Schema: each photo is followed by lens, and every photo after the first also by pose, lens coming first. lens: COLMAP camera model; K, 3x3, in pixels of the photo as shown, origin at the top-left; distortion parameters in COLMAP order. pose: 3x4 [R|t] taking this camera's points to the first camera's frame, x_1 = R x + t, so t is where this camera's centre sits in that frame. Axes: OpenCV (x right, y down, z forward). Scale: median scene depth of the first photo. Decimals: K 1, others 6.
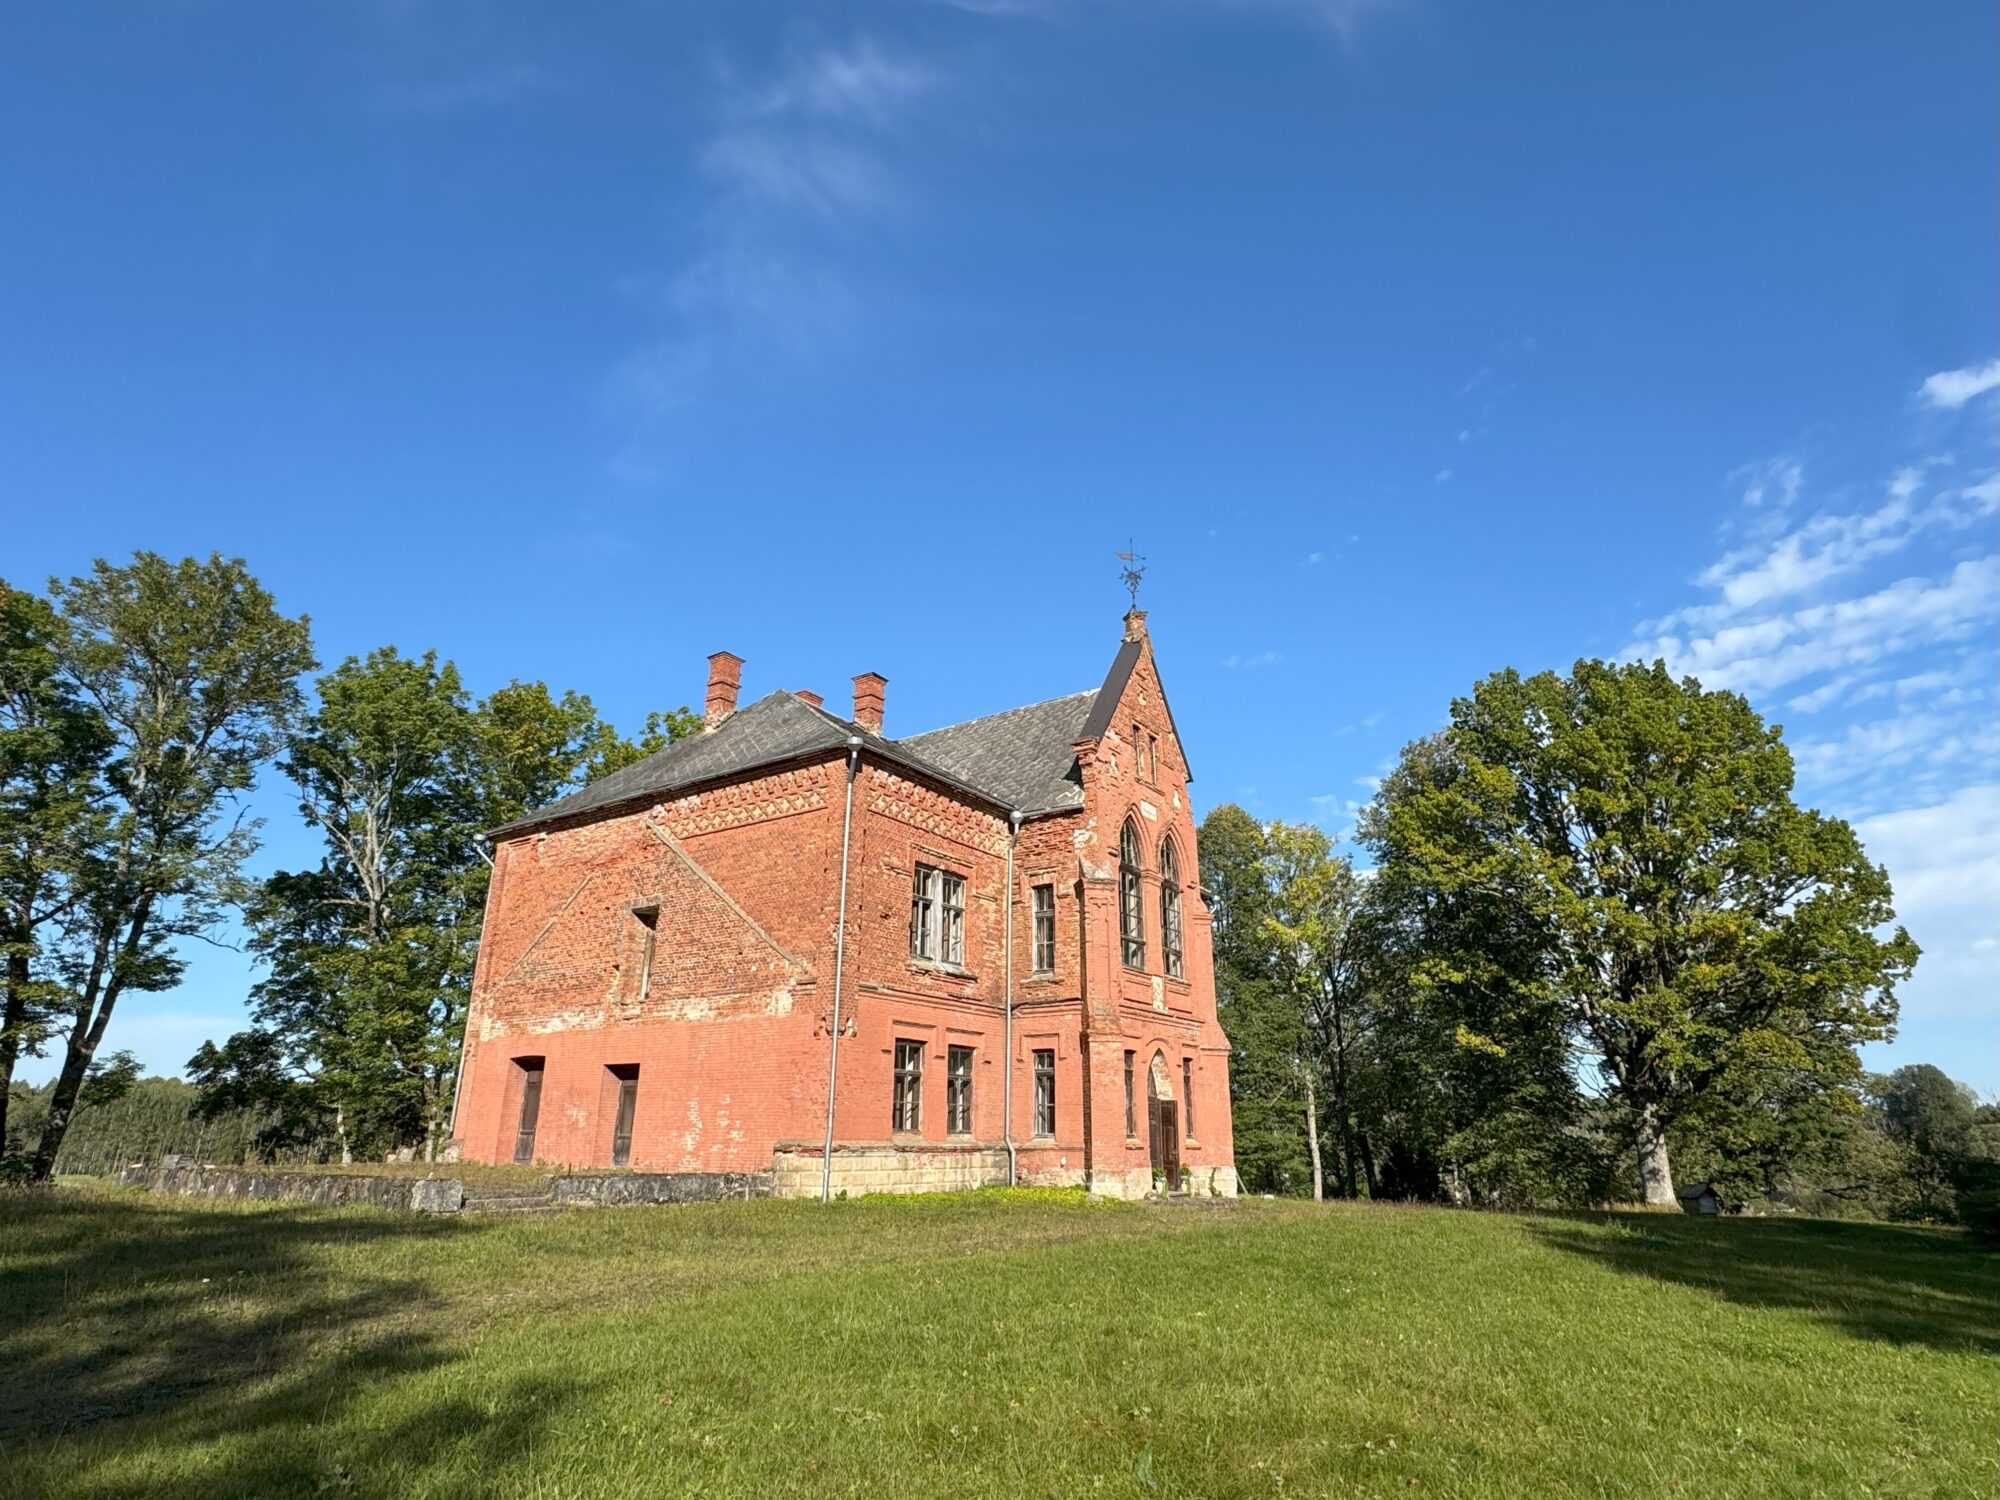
lens RADIAL K [[1080.5, 0, 1004.4], [0, 1080.5, 733.4], [0, 0, 1]] dist [0.002816, 0.000867]
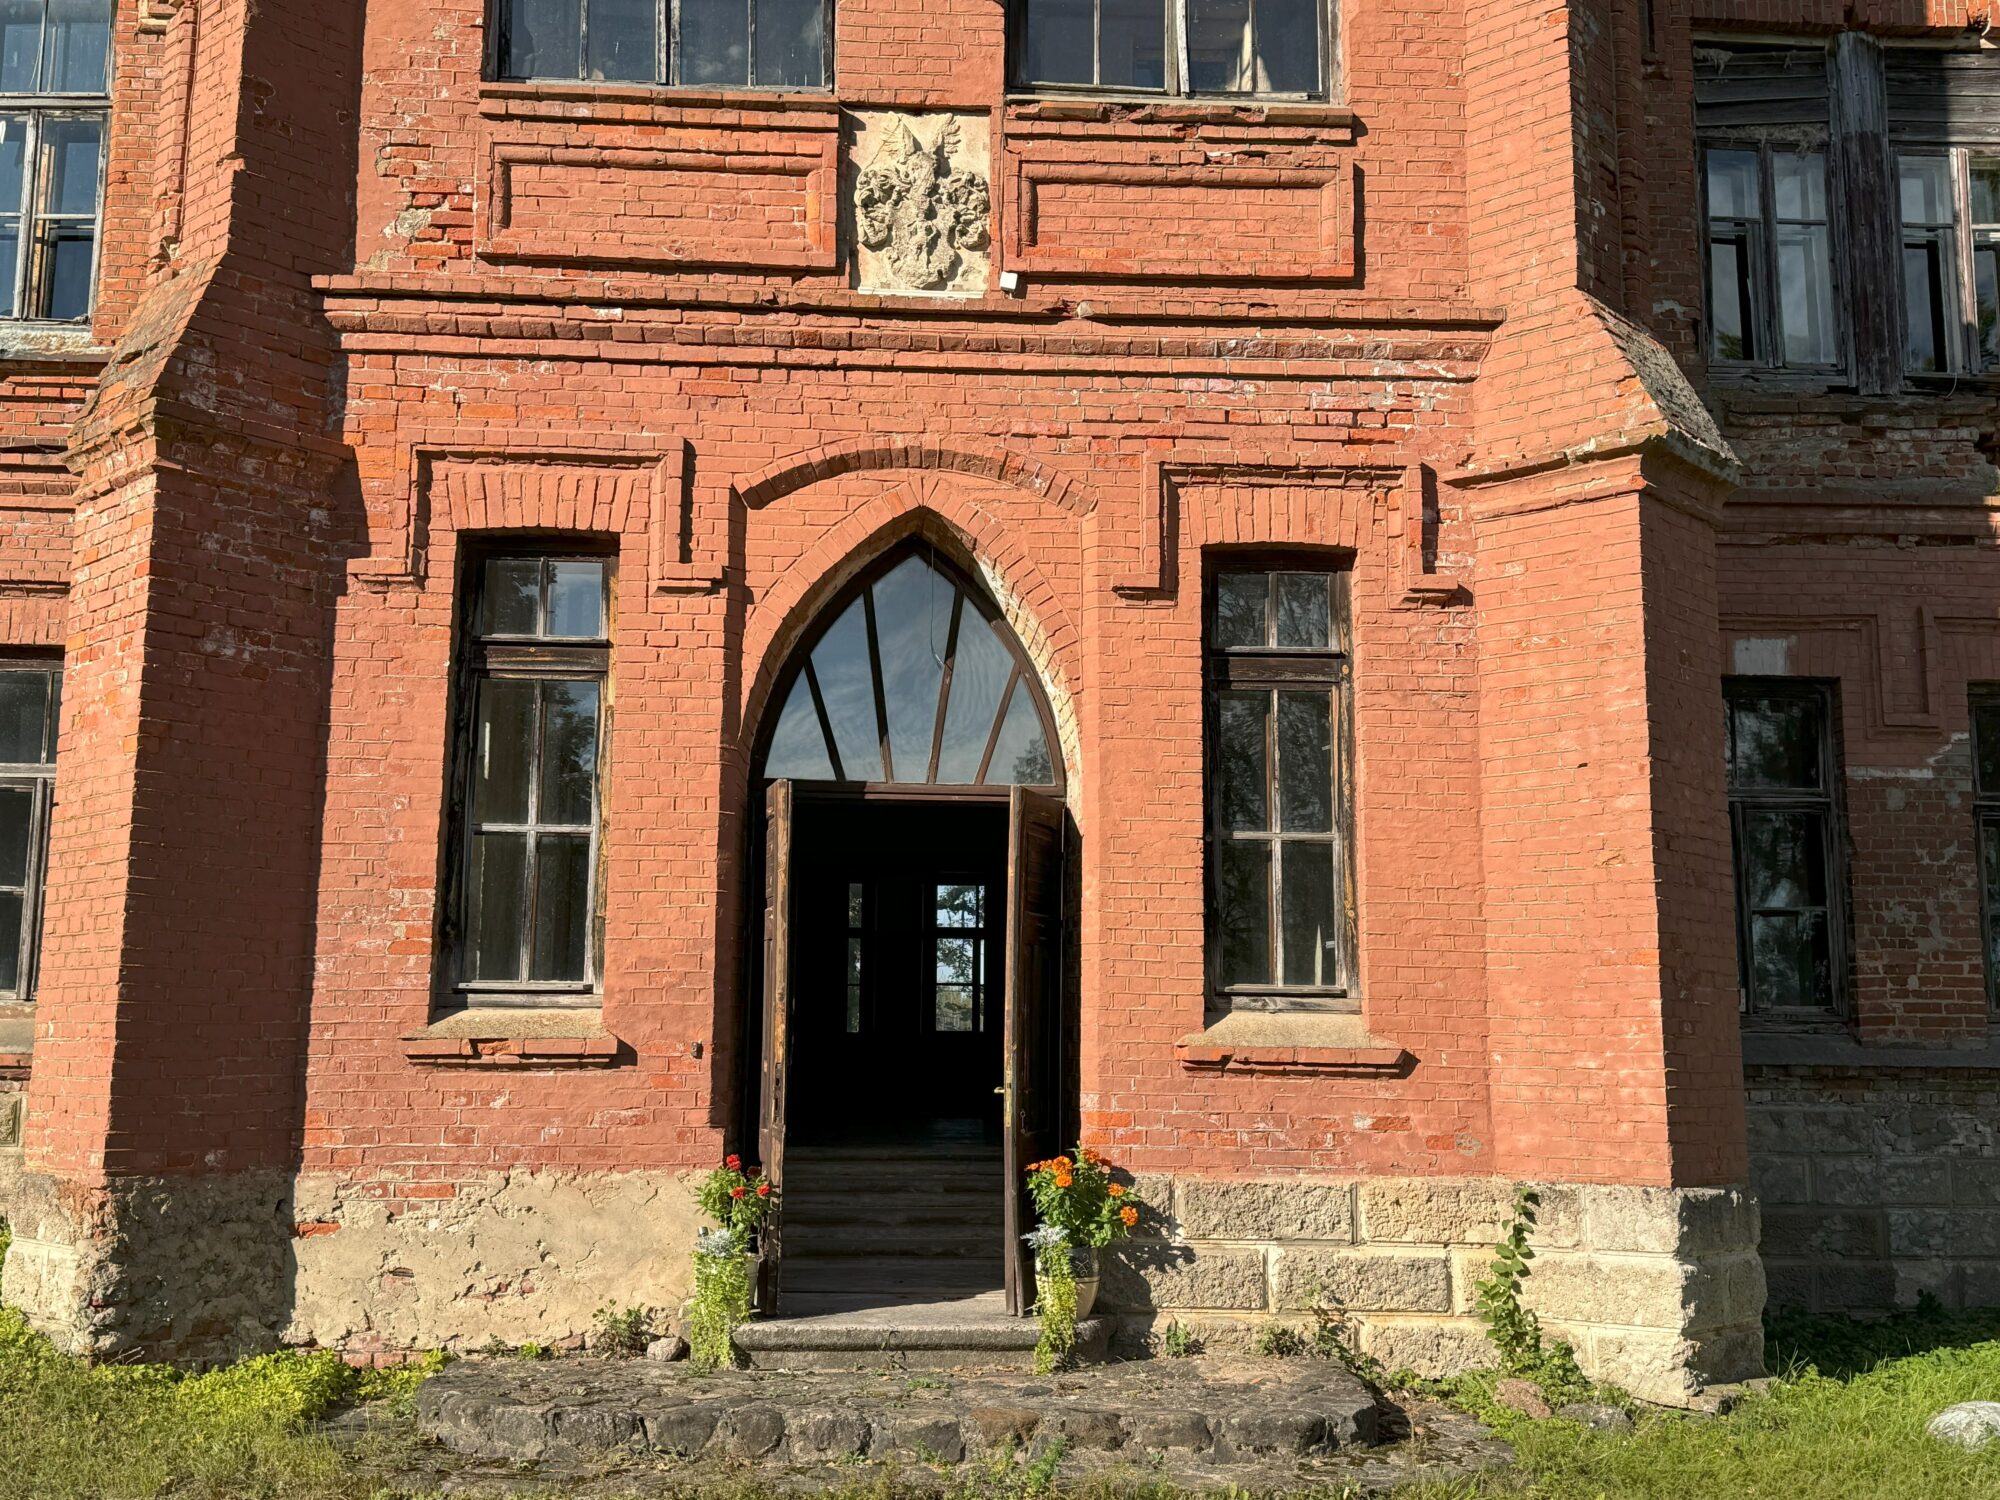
lens RADIAL K [[2072.7, 0, 1001.7], [0, 2072.7, 757.6], [0, 0, 1]] dist [0.136729, 0.000000]
pose [[0.615045, -0.131912, -0.777379, 0.397891], [0.275292, 0.959789, 0.054941, 0.313112], [0.738873, -0.247798, 0.626628, 0.791965]]
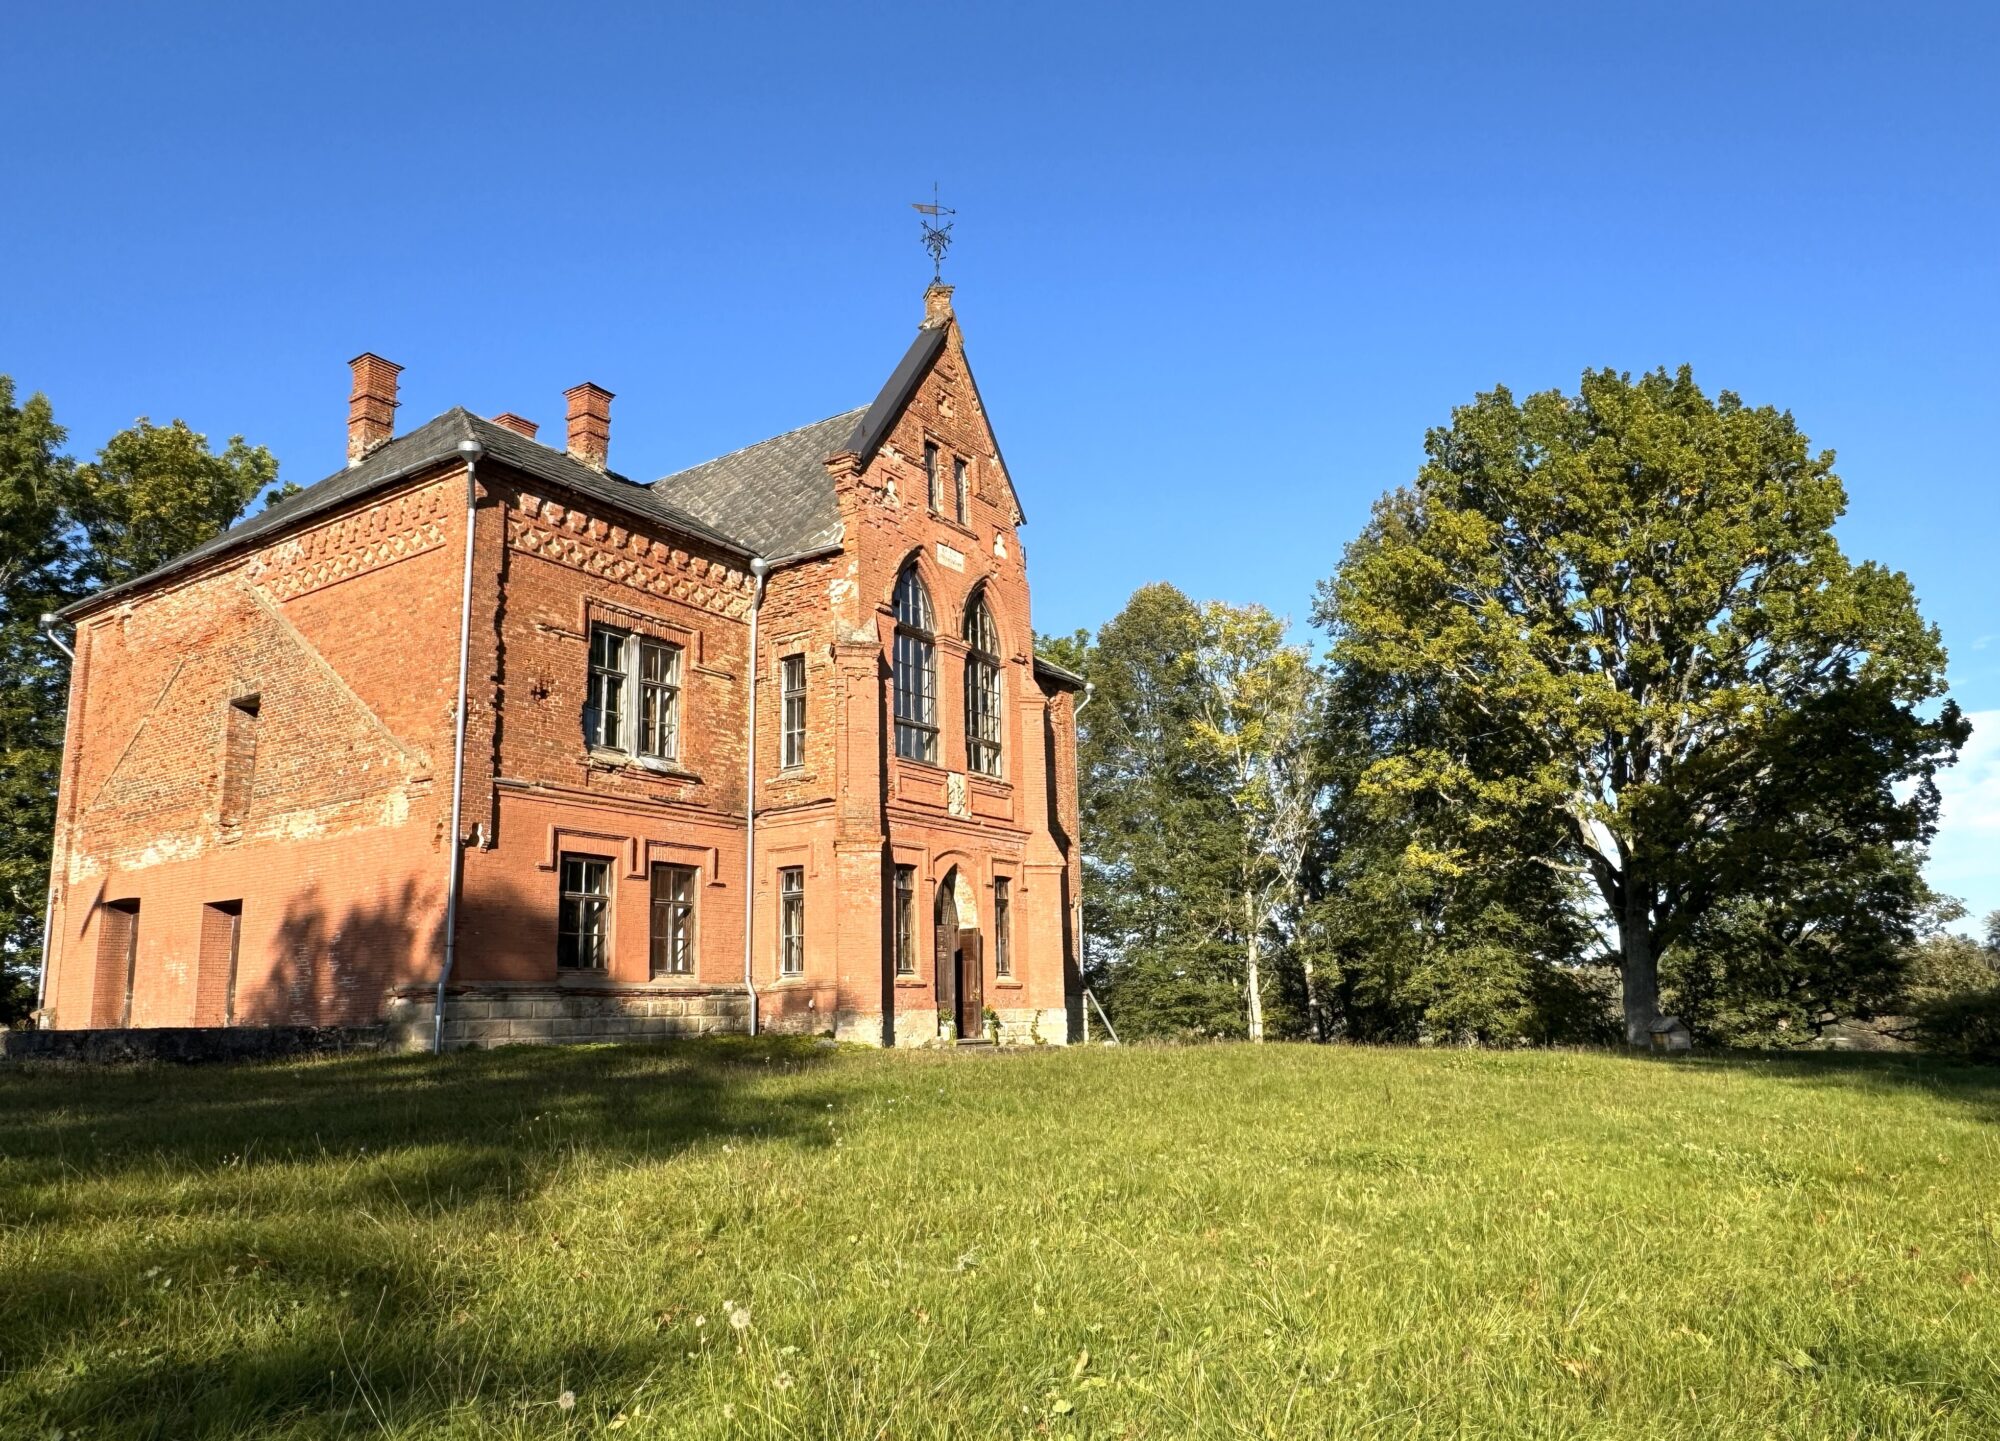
lens RADIAL K [[1356.3, 0, 997.3], [0, 1356.3, 738.3], [0, 0, 1]] dist [0.004399, -0.000614]
pose [[0.999029, -0.026649, 0.035092, 0.138497], [0.020766, 0.987148, 0.158451, 0.049760], [-0.038863, -0.157568, 0.986743, 0.058253]]
